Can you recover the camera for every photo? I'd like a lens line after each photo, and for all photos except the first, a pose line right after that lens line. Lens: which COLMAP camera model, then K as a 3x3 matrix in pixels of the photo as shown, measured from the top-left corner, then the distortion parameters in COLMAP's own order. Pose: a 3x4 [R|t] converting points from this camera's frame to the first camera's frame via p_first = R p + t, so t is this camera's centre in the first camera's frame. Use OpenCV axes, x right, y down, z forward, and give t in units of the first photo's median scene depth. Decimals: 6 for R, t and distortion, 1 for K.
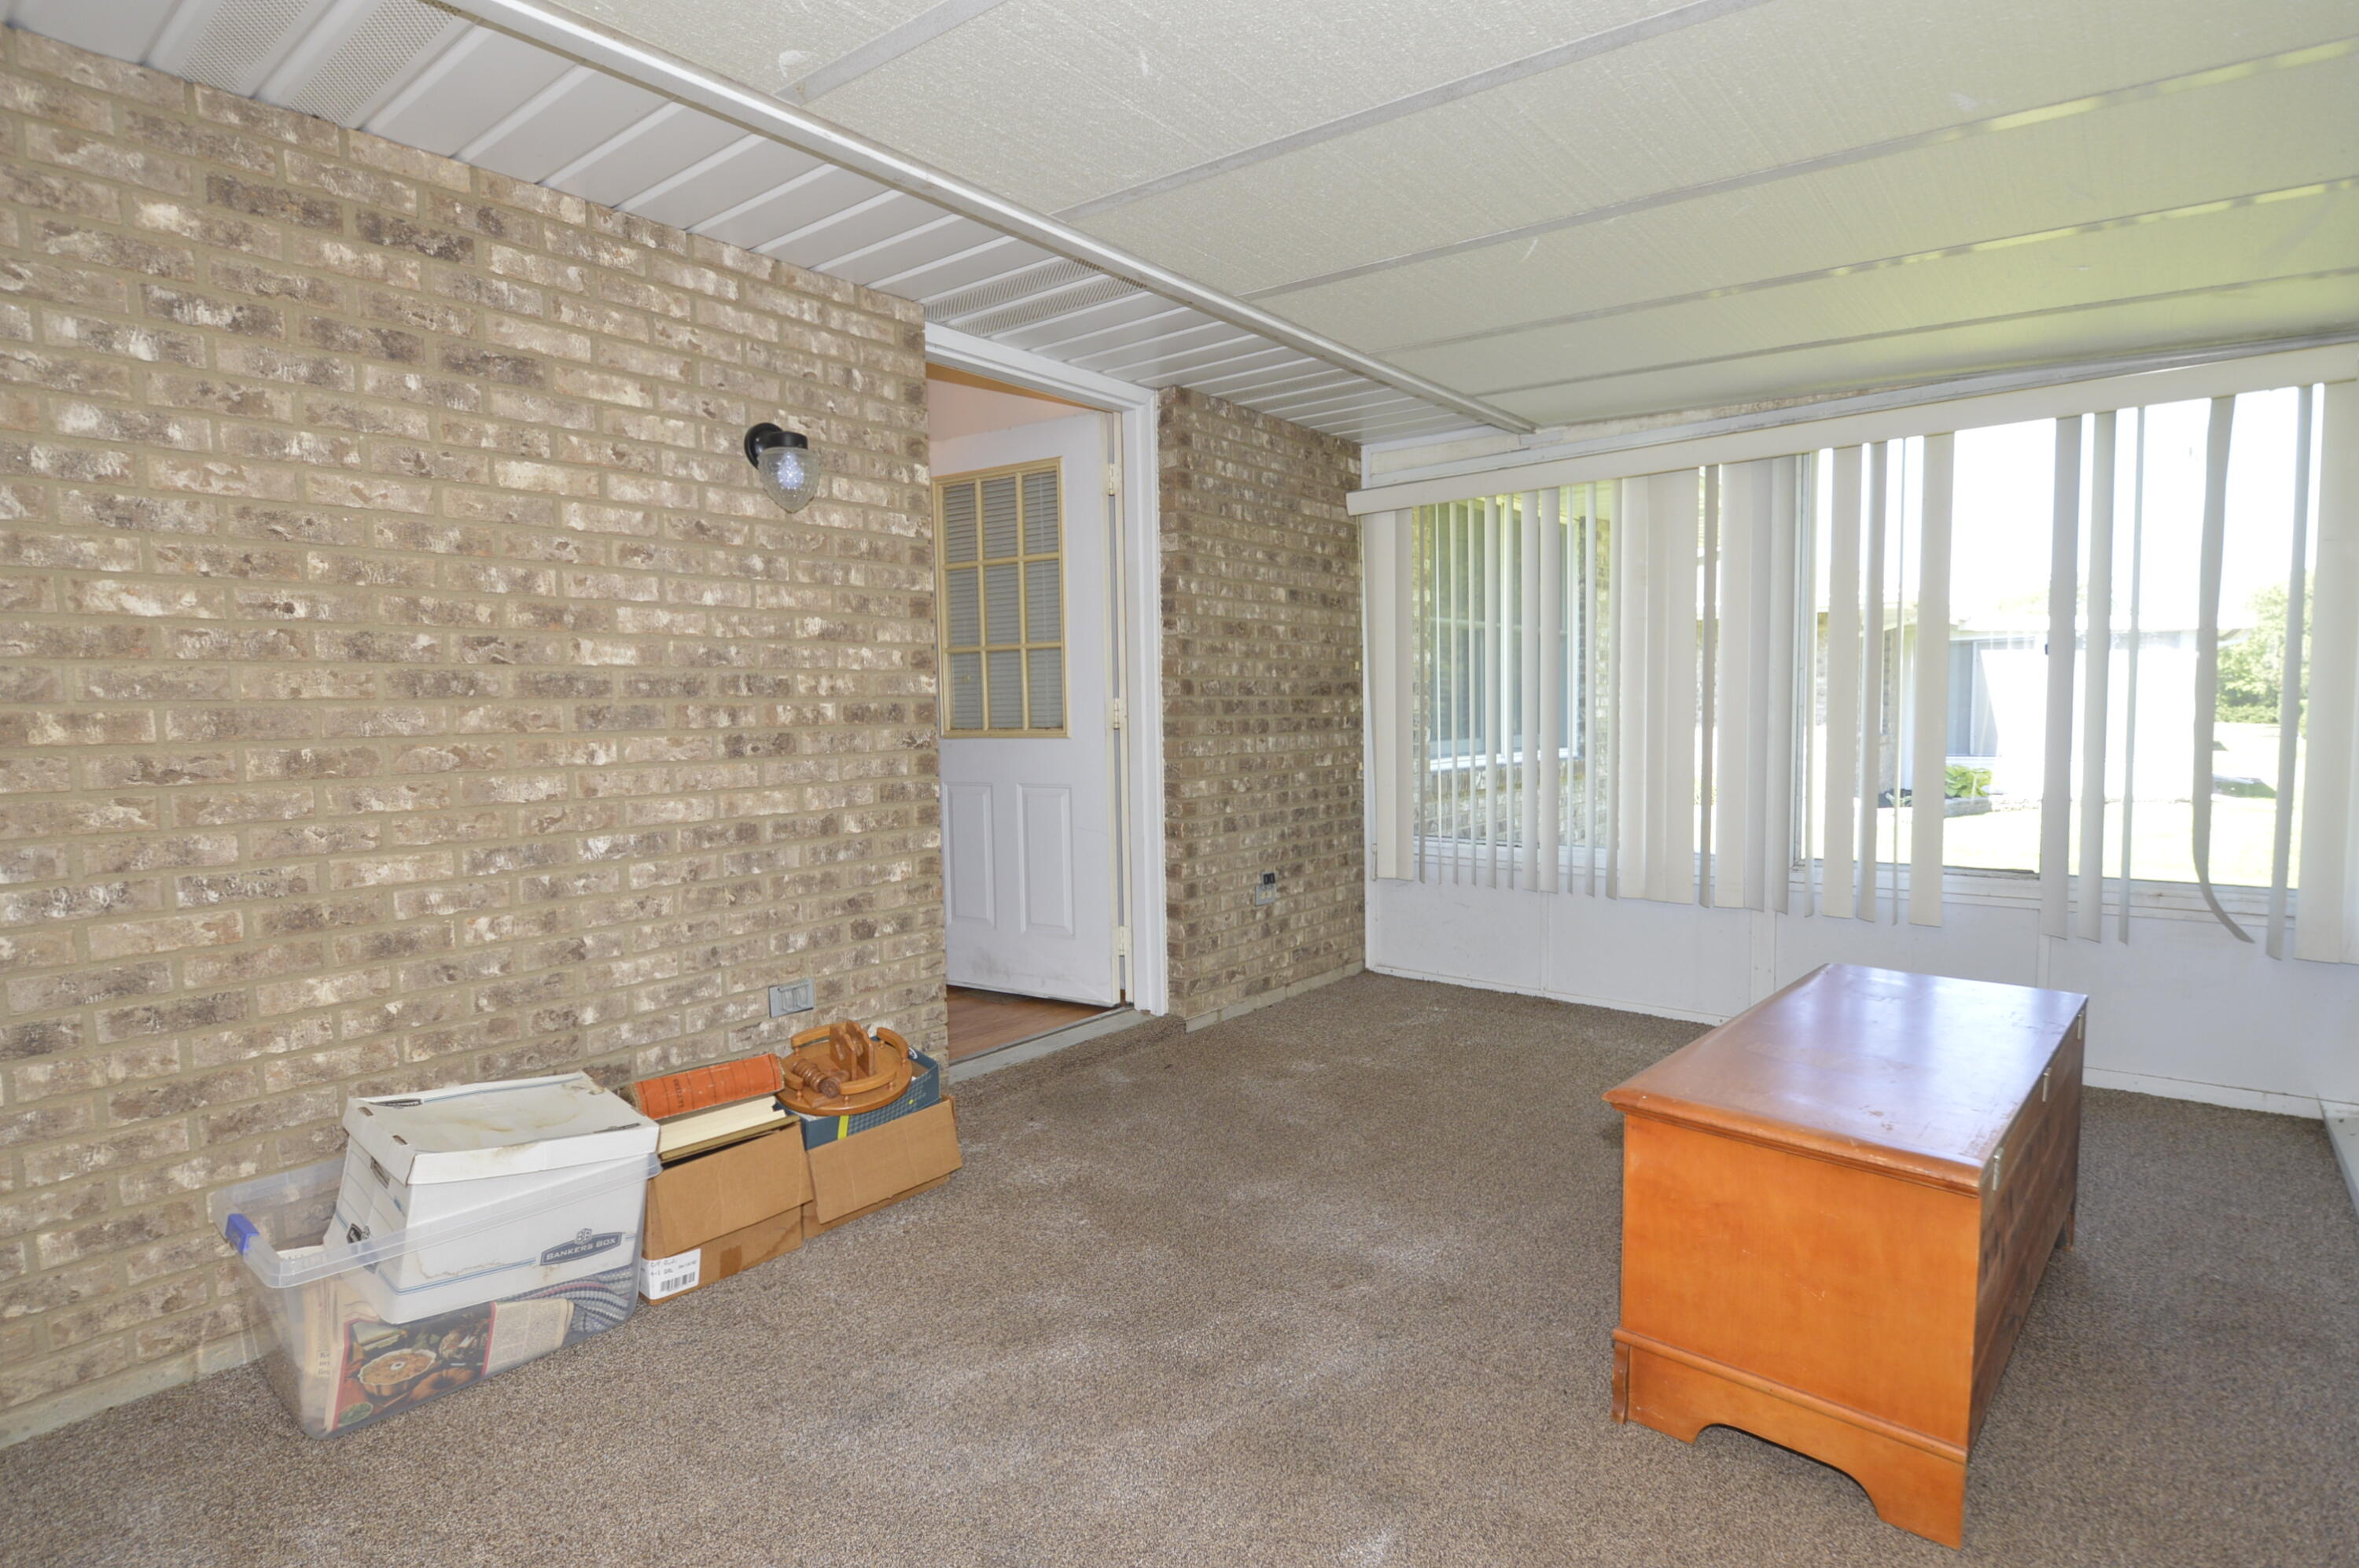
lens RADIAL K [[1163.0, 0, 1173.5], [0, 1163.0, 806.6], [0, 0, 1]] dist [0.003064, -0.013294]
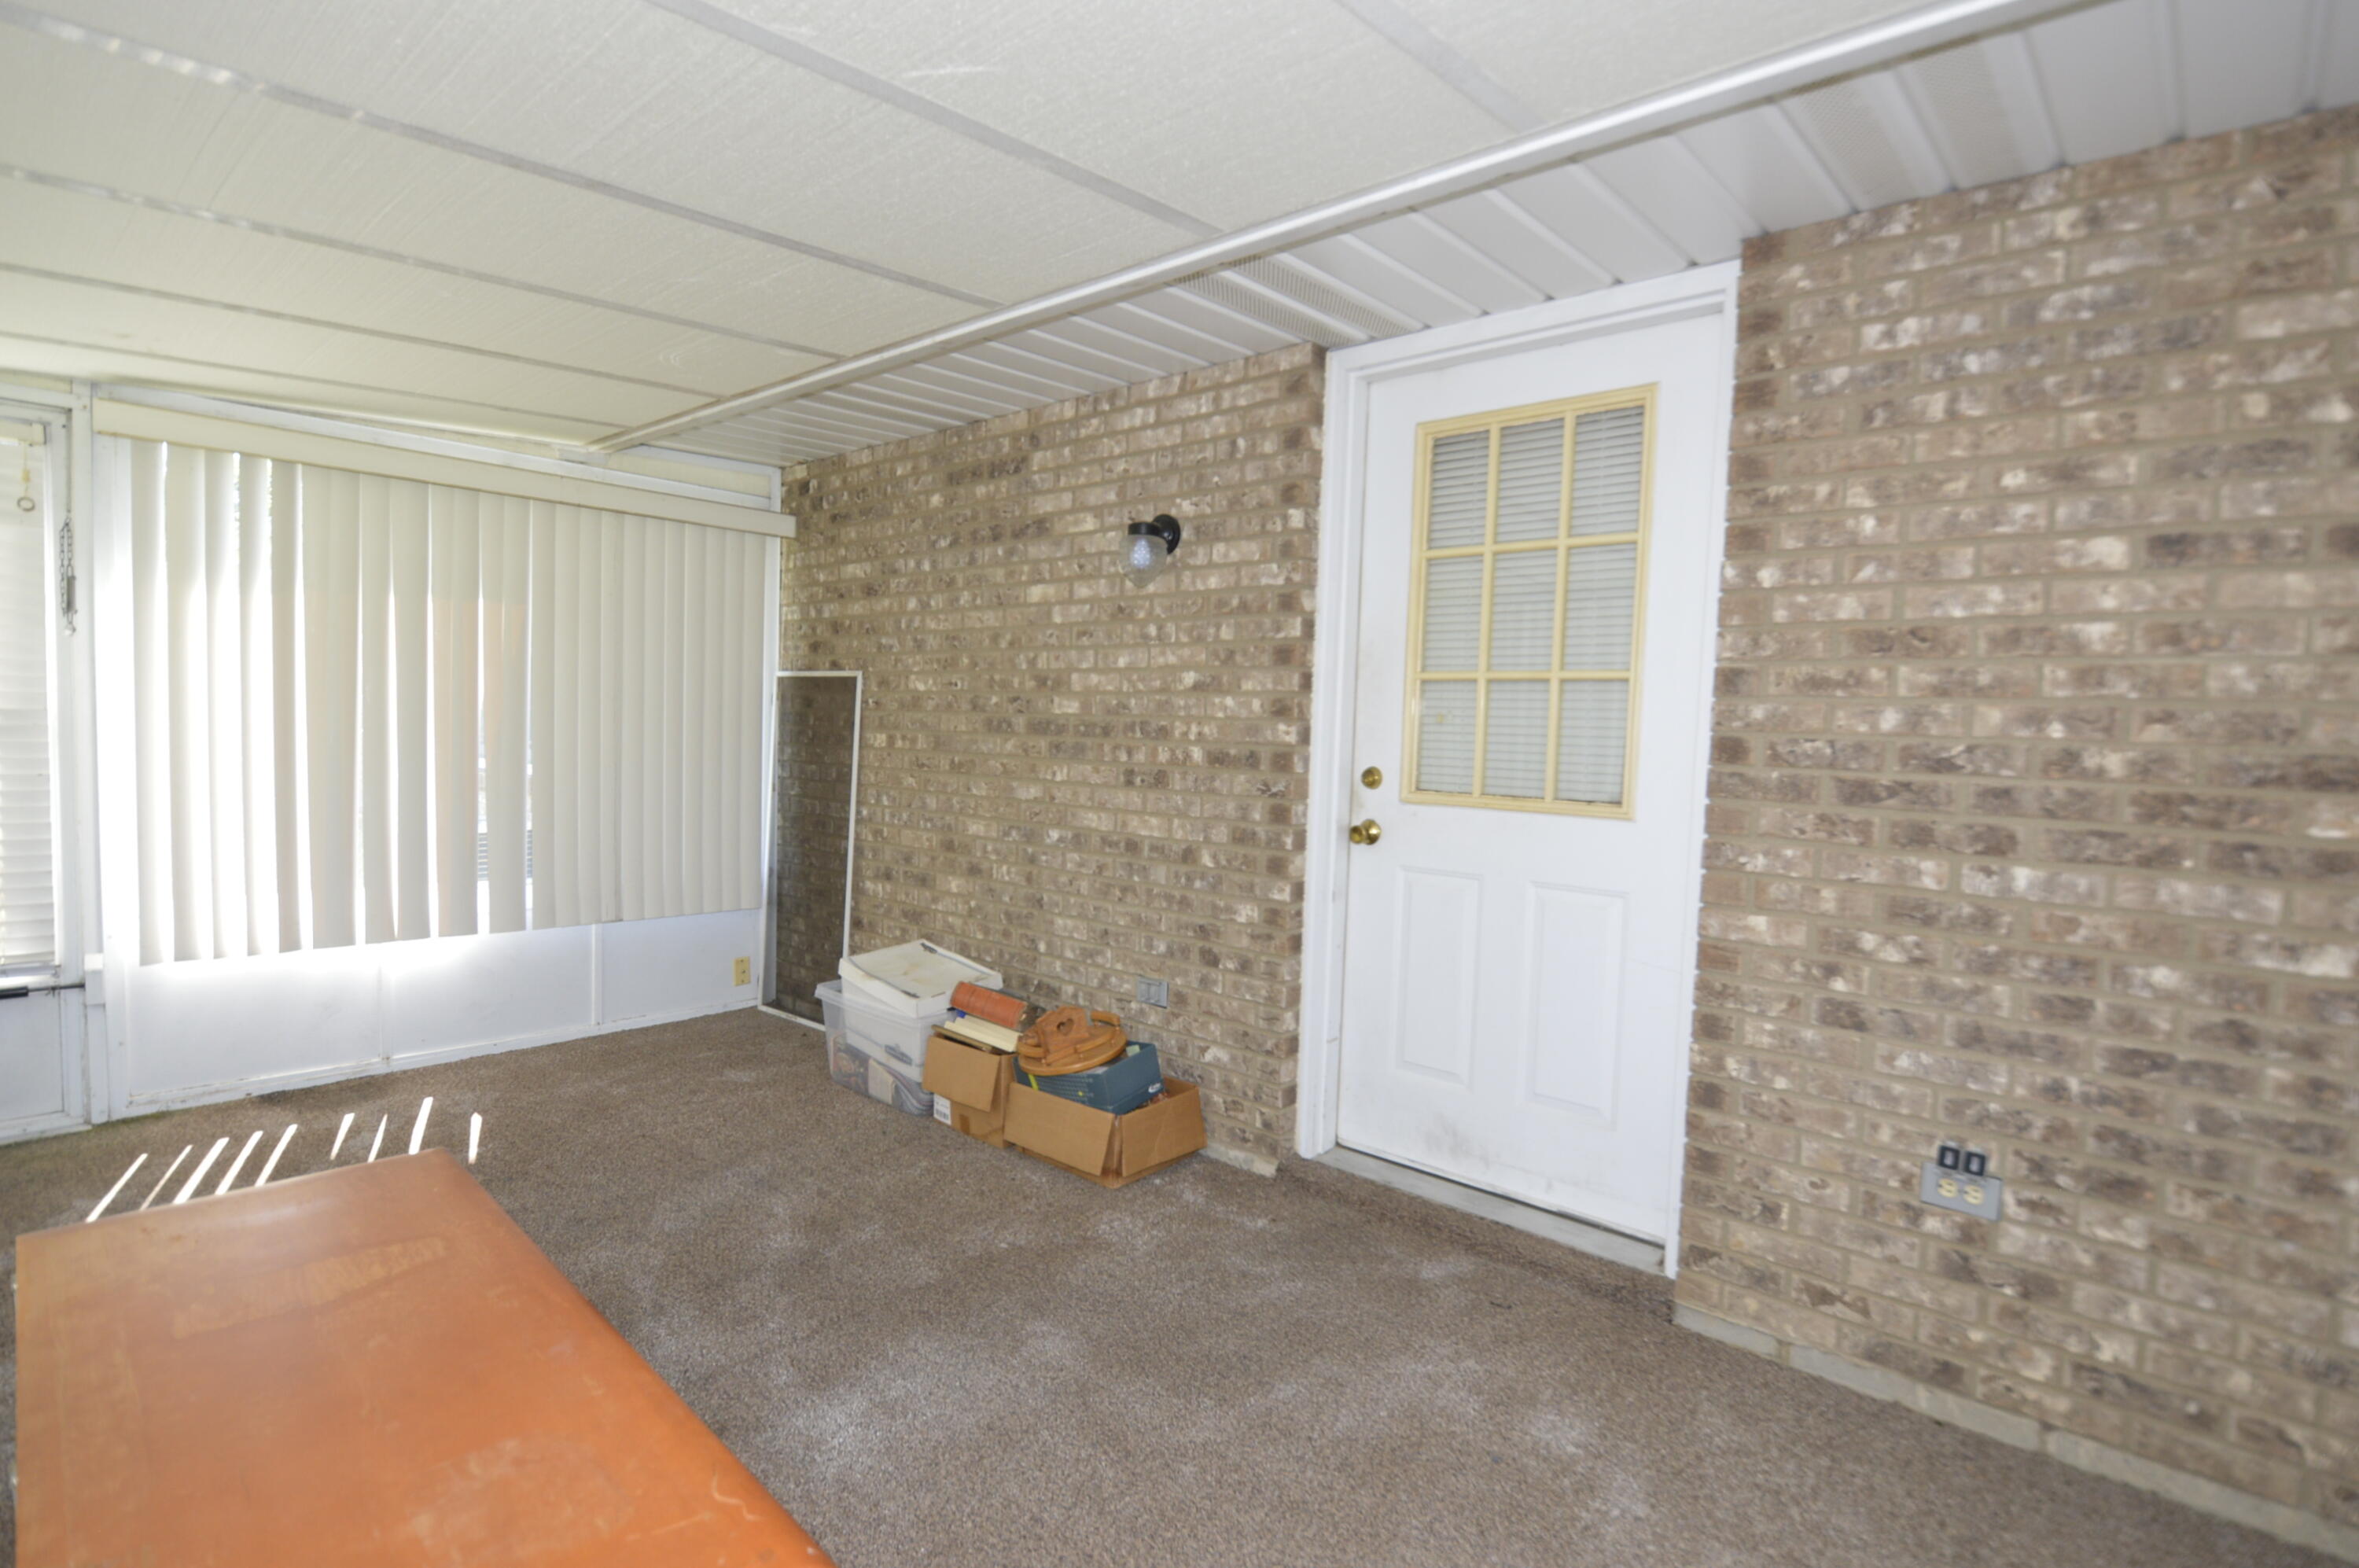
lens RADIAL K [[1163.0, 0, 1173.5], [0, 1163.0, 806.6], [0, 0, 1]] dist [0.003064, -0.013294]
pose [[-0.036678, 0.083141, -0.995863, 0.835397], [-0.115754, 0.989472, 0.086871, -0.128030], [0.992601, 0.118461, -0.026668, 1.022609]]
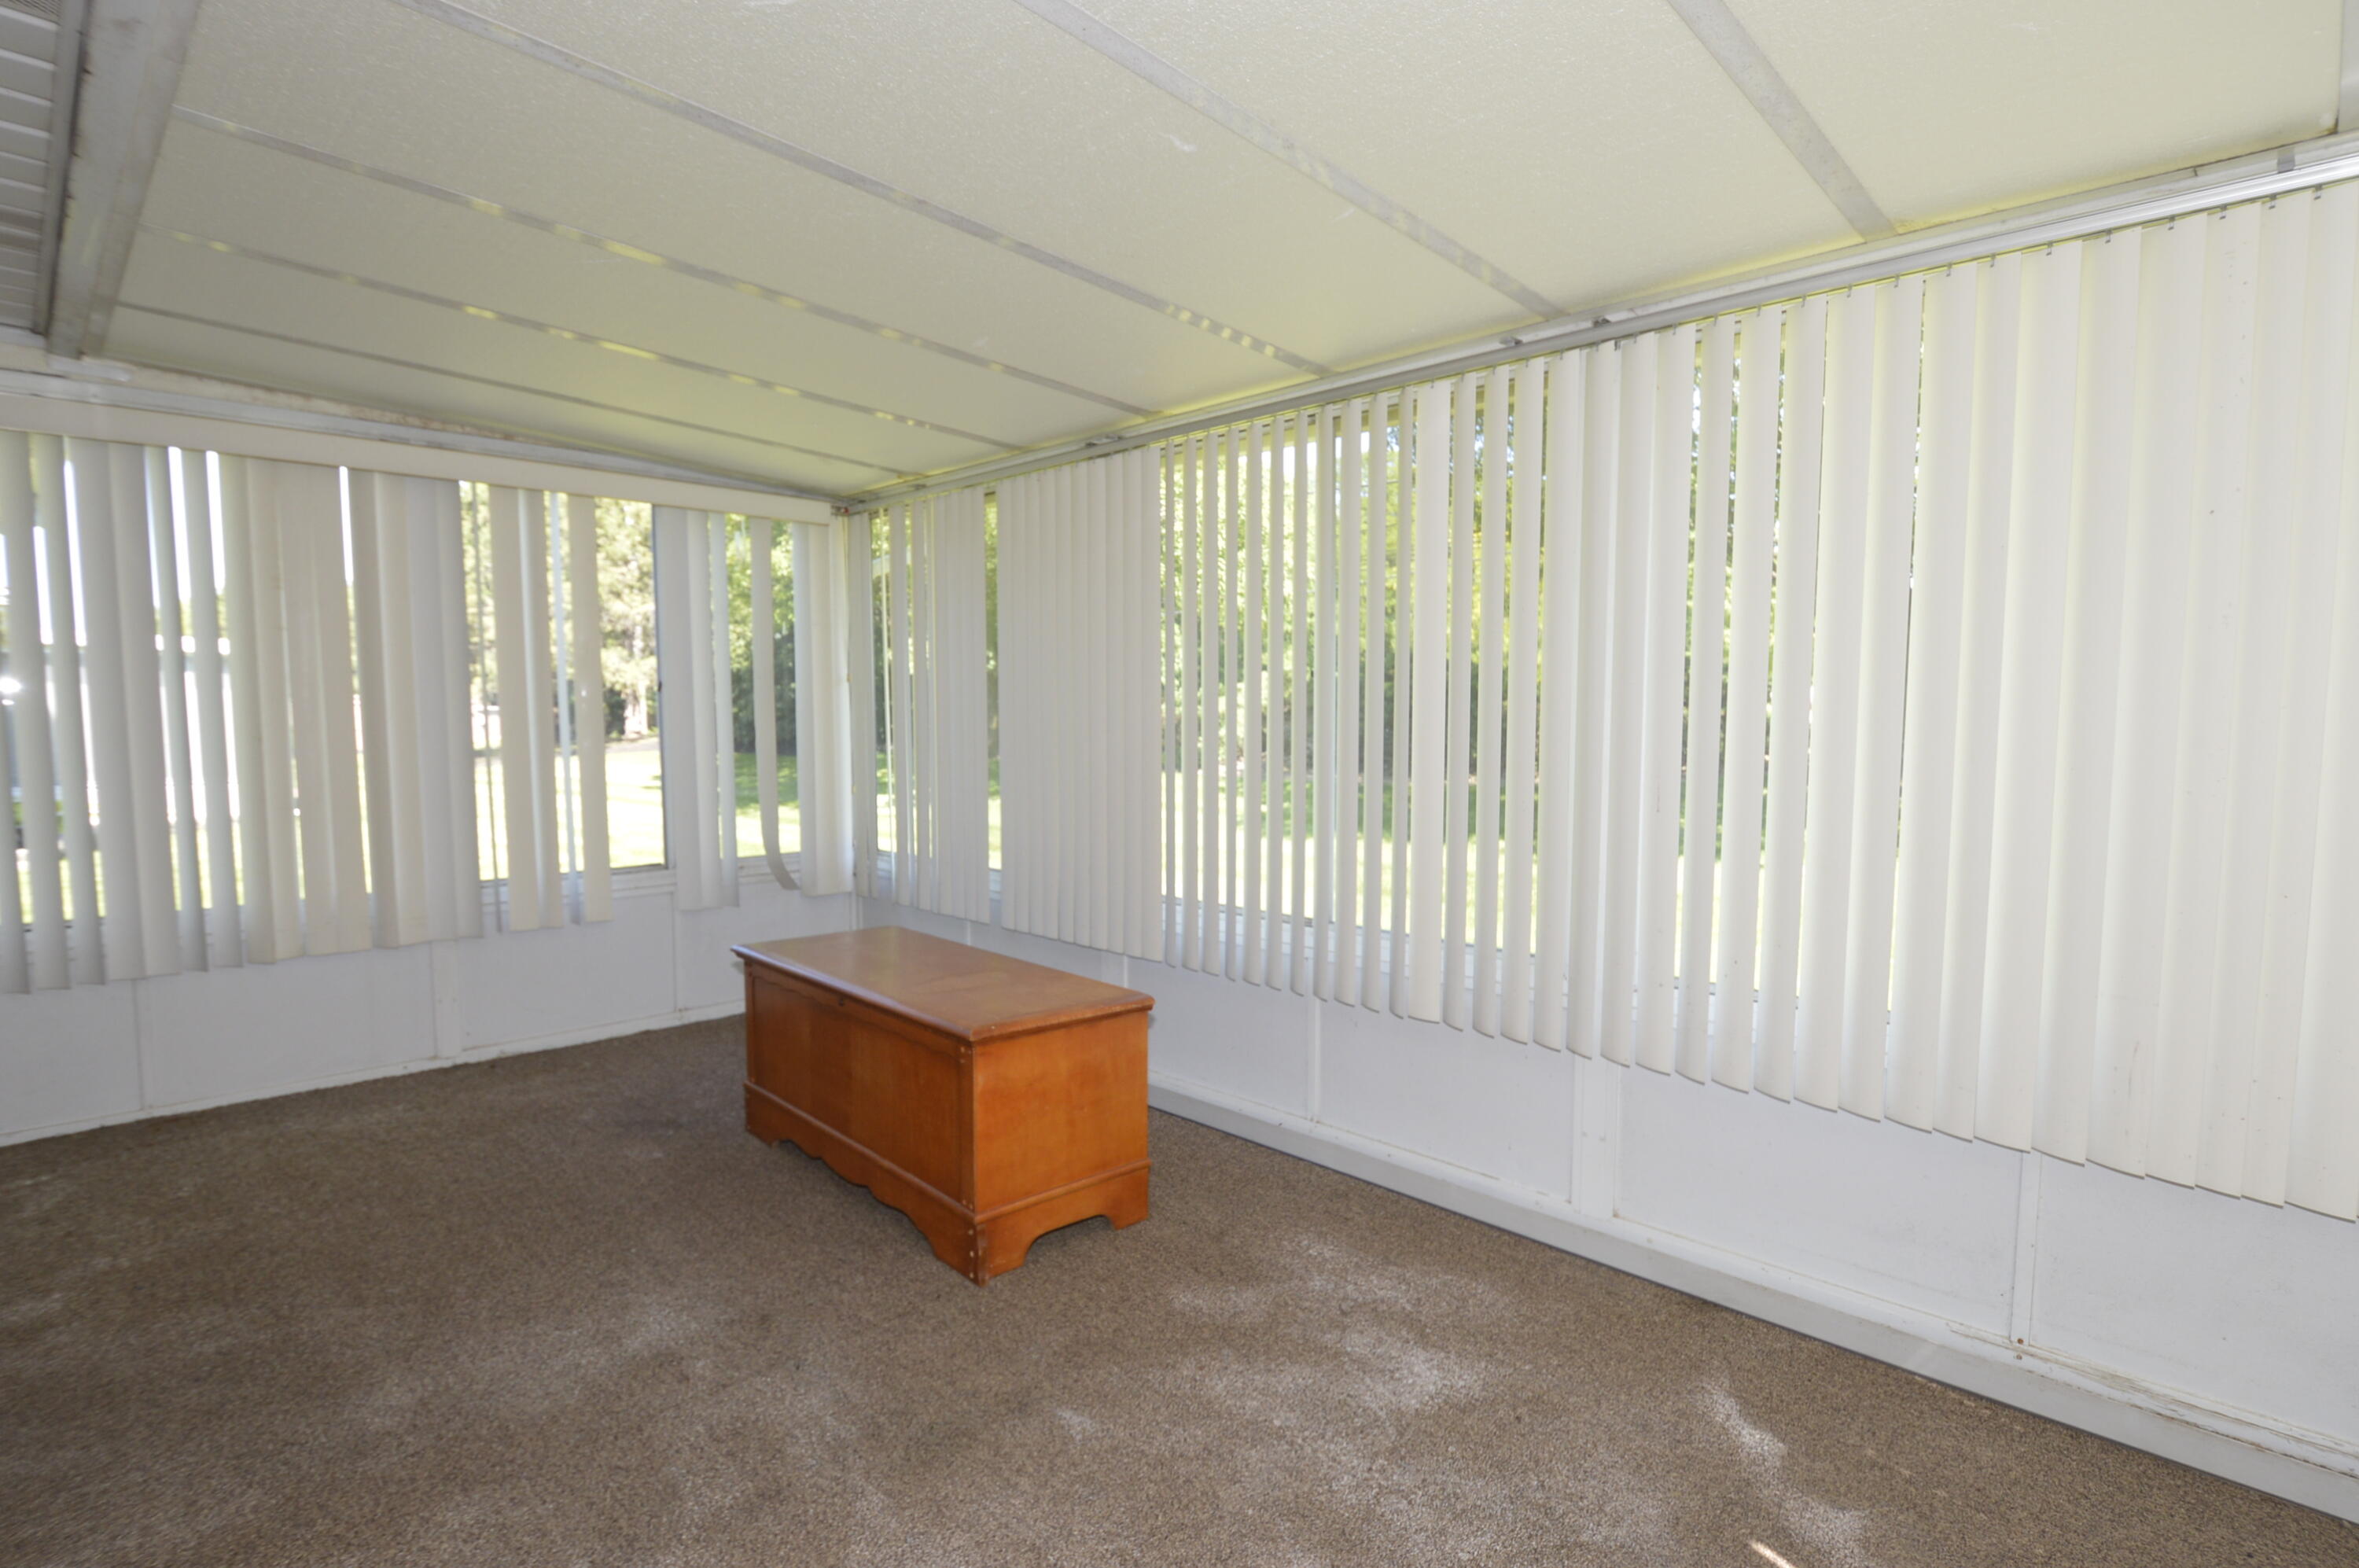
lens RADIAL K [[1163.0, 0, 1173.5], [0, 1163.0, 806.6], [0, 0, 1]] dist [0.003064, -0.013294]
pose [[0.087241, -0.063936, 0.994133, -0.552479], [0.081880, 0.995022, 0.056808, -0.038231], [-0.992817, 0.076443, 0.092042, 0.406424]]
